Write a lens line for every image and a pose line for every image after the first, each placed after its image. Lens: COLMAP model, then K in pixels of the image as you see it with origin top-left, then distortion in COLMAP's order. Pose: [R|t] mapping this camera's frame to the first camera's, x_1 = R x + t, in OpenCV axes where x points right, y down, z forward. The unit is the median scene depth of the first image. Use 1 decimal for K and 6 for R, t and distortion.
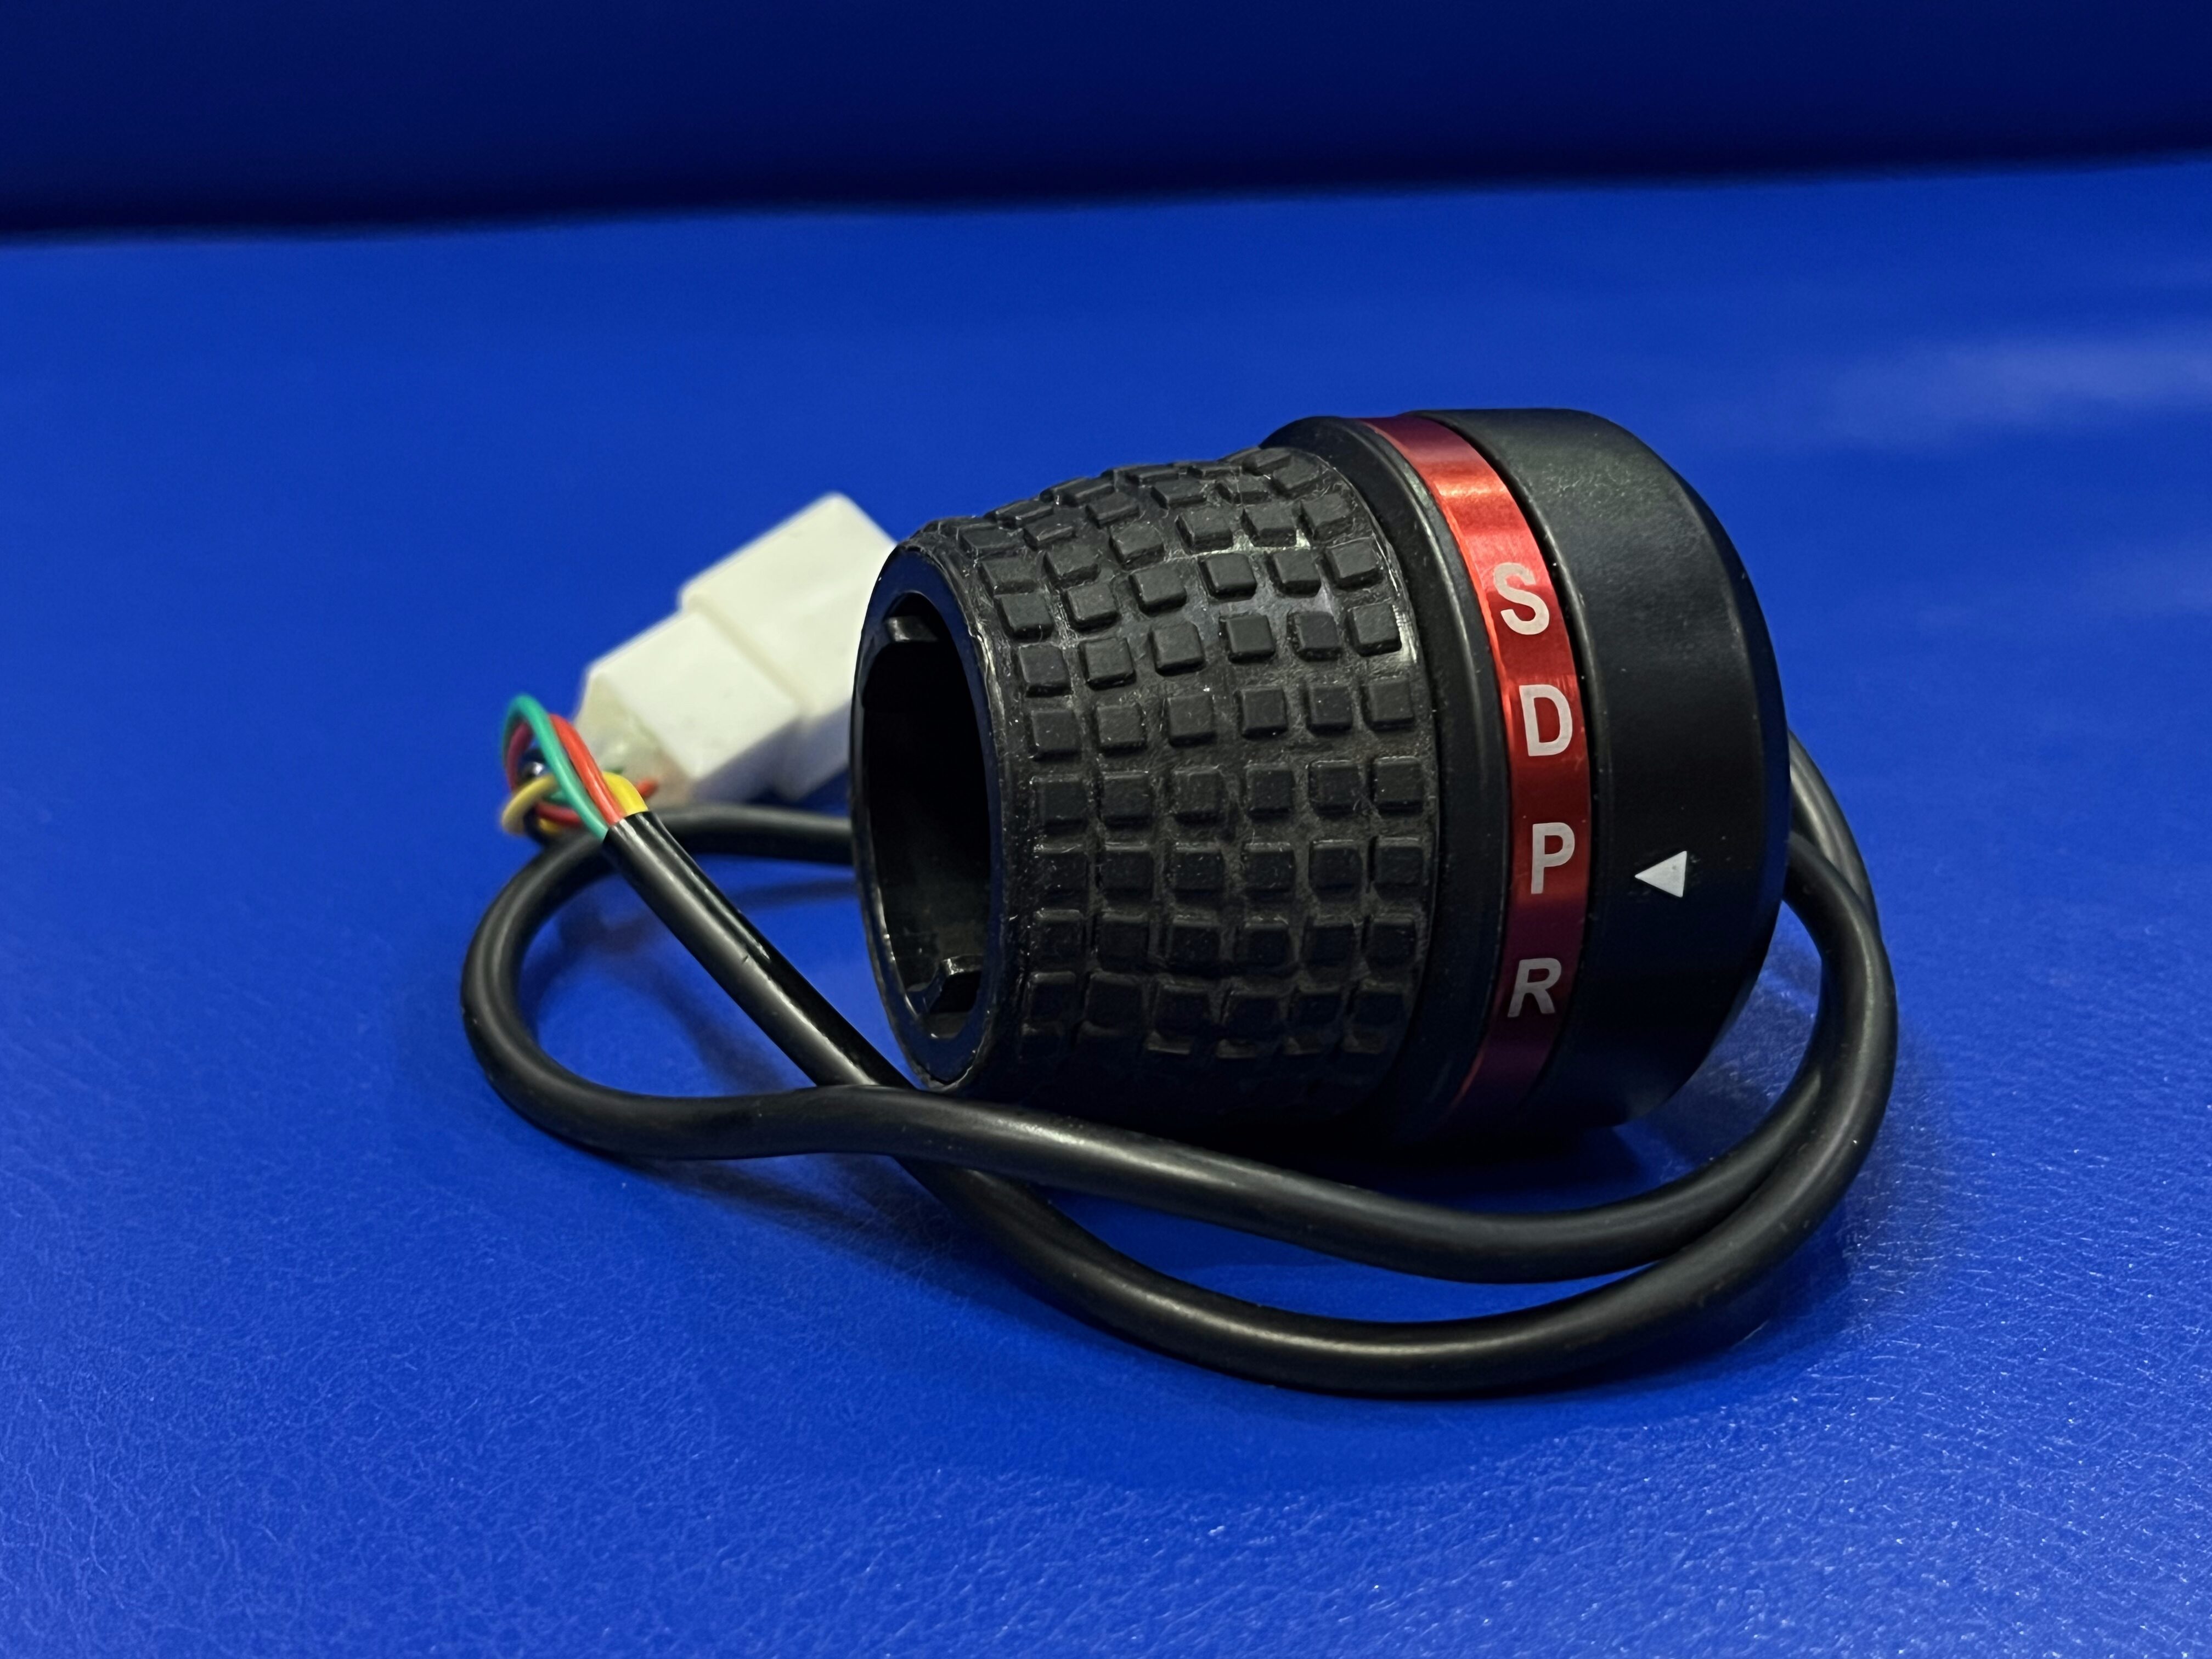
lens RADIAL K [[2639.6, 0, 1115.1], [0, 2639.6, 831.7], [0, 0, 1]] dist [0.001975, 0.000000]
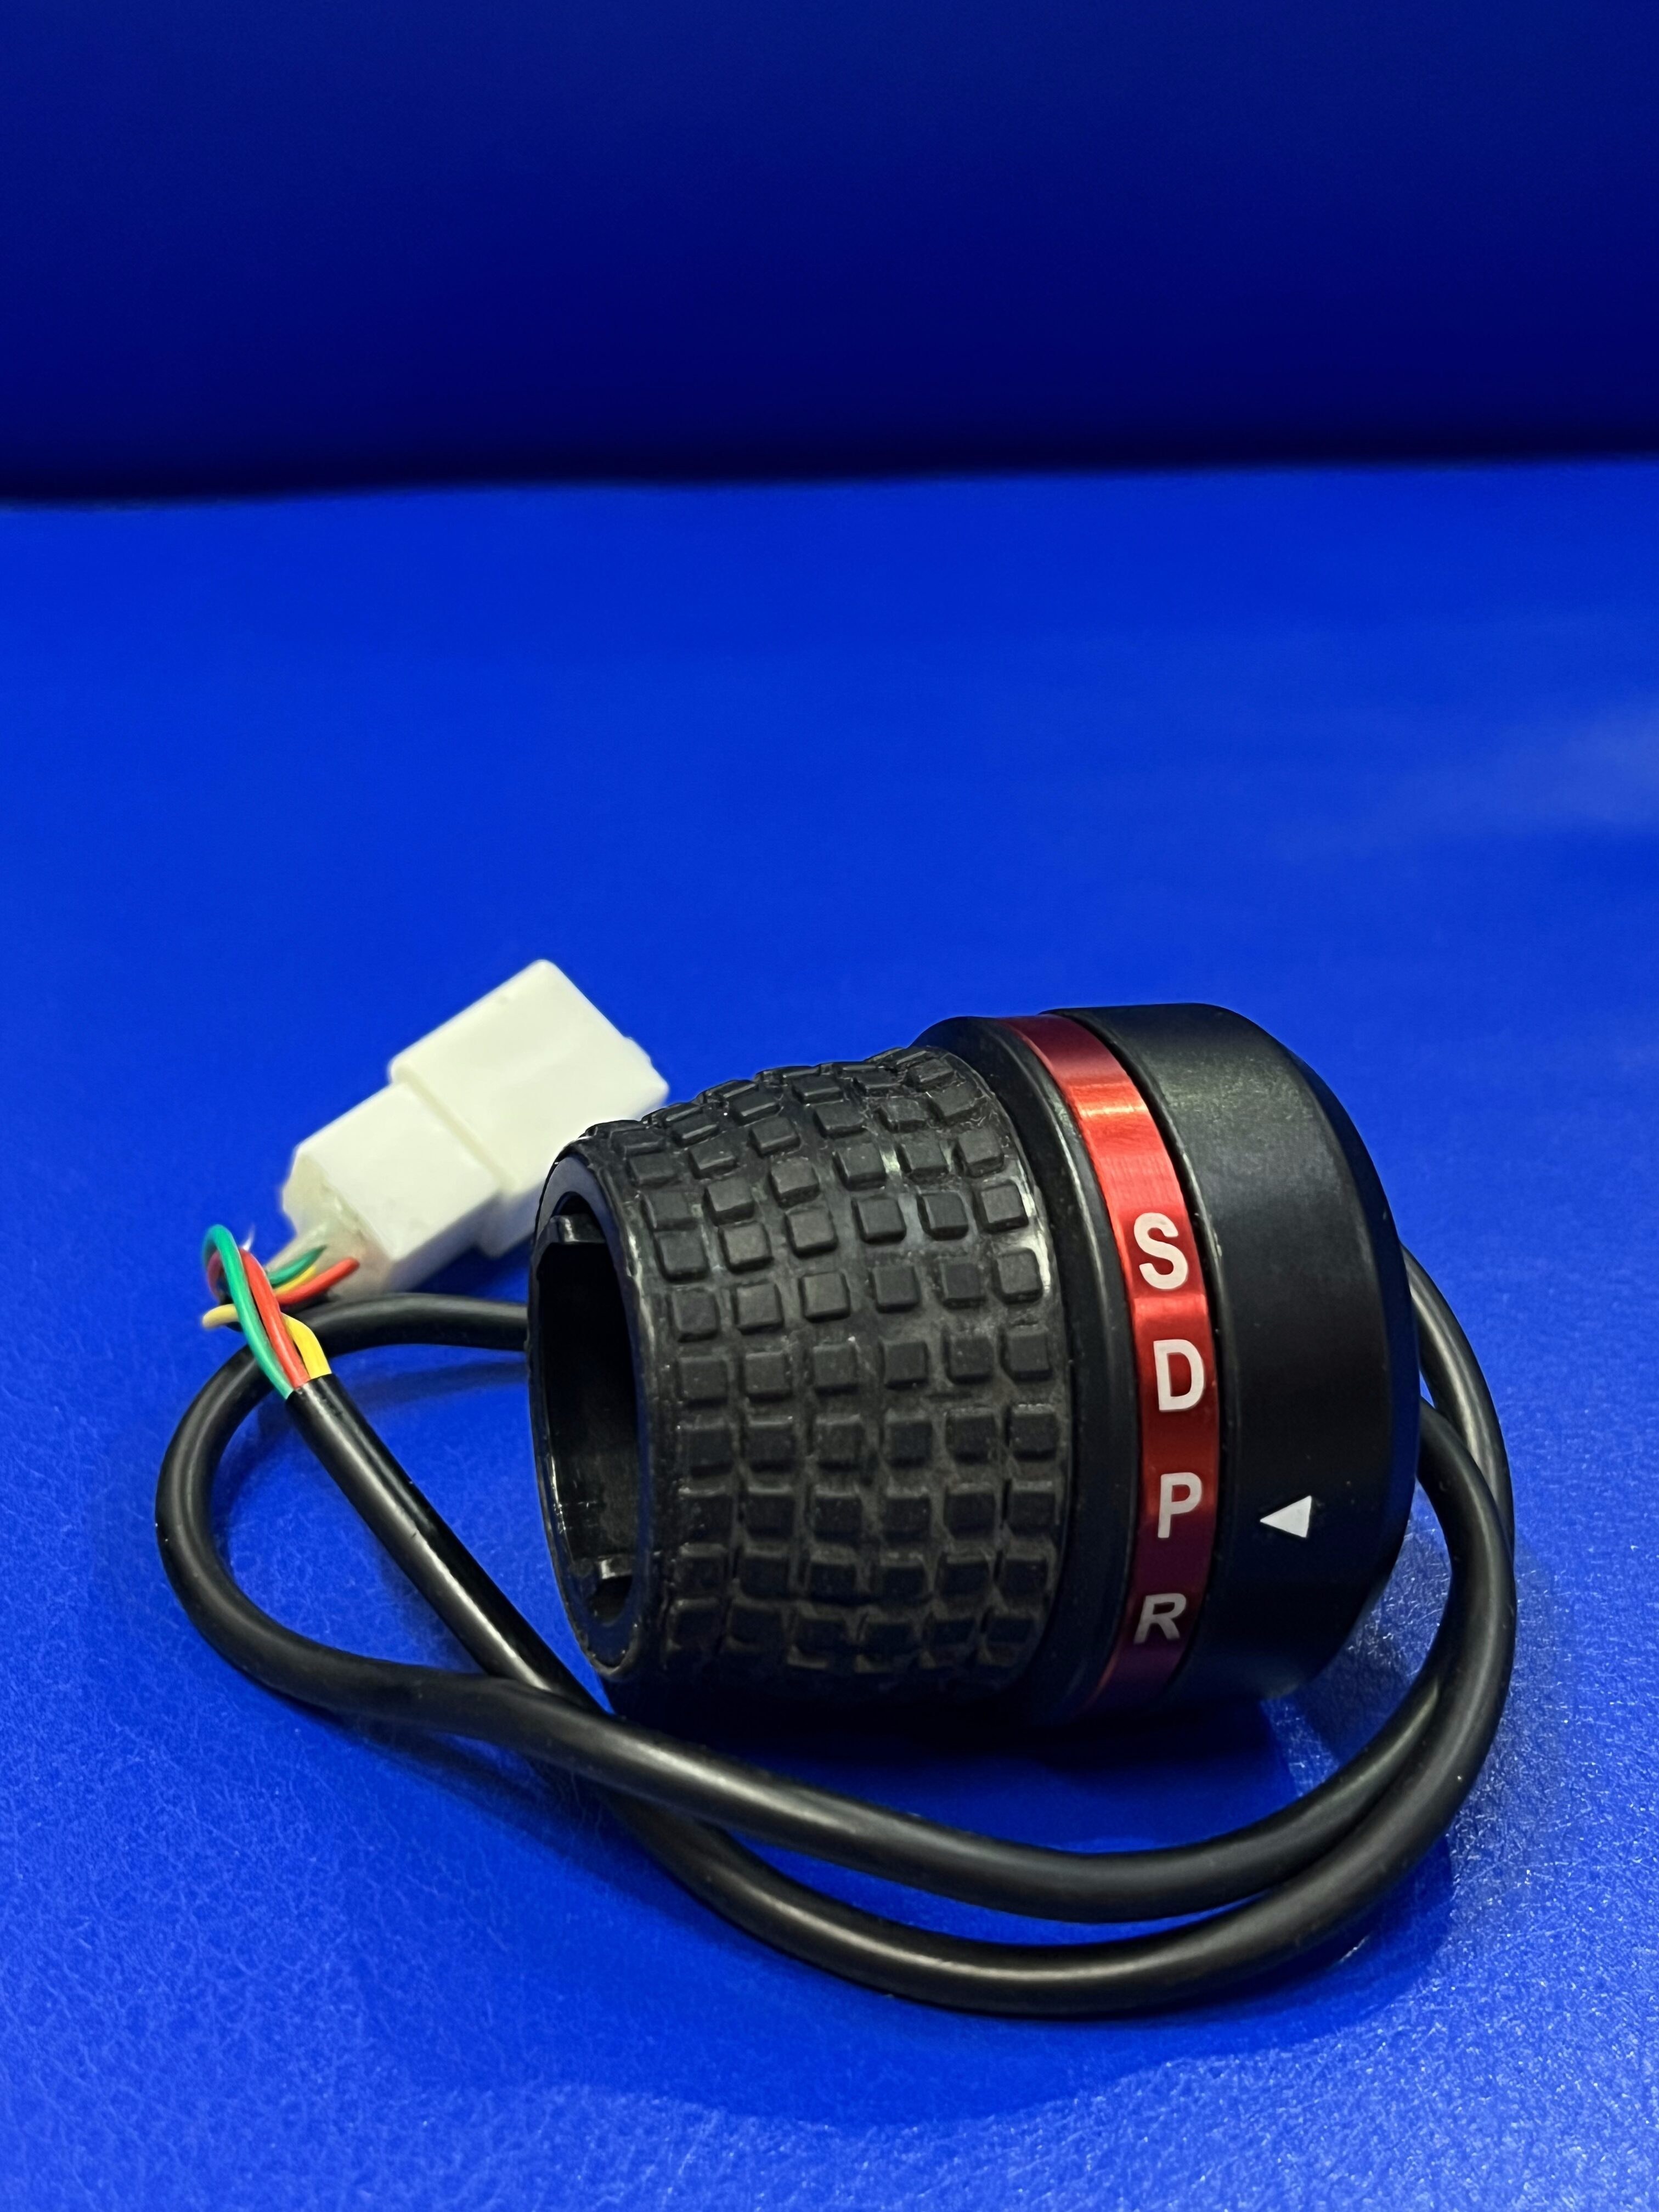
lens RADIAL K [[2639.6, 0, 820.5], [0, 2639.6, 1103.4], [0, 0, 1]] dist [0.001975, 0.000000]
pose [[0.998906, 0.036515, -0.029213, 0.048793], [-0.034343, 0.996838, 0.071663, -0.218101], [0.031737, -0.070581, 0.997001, -0.032460]]
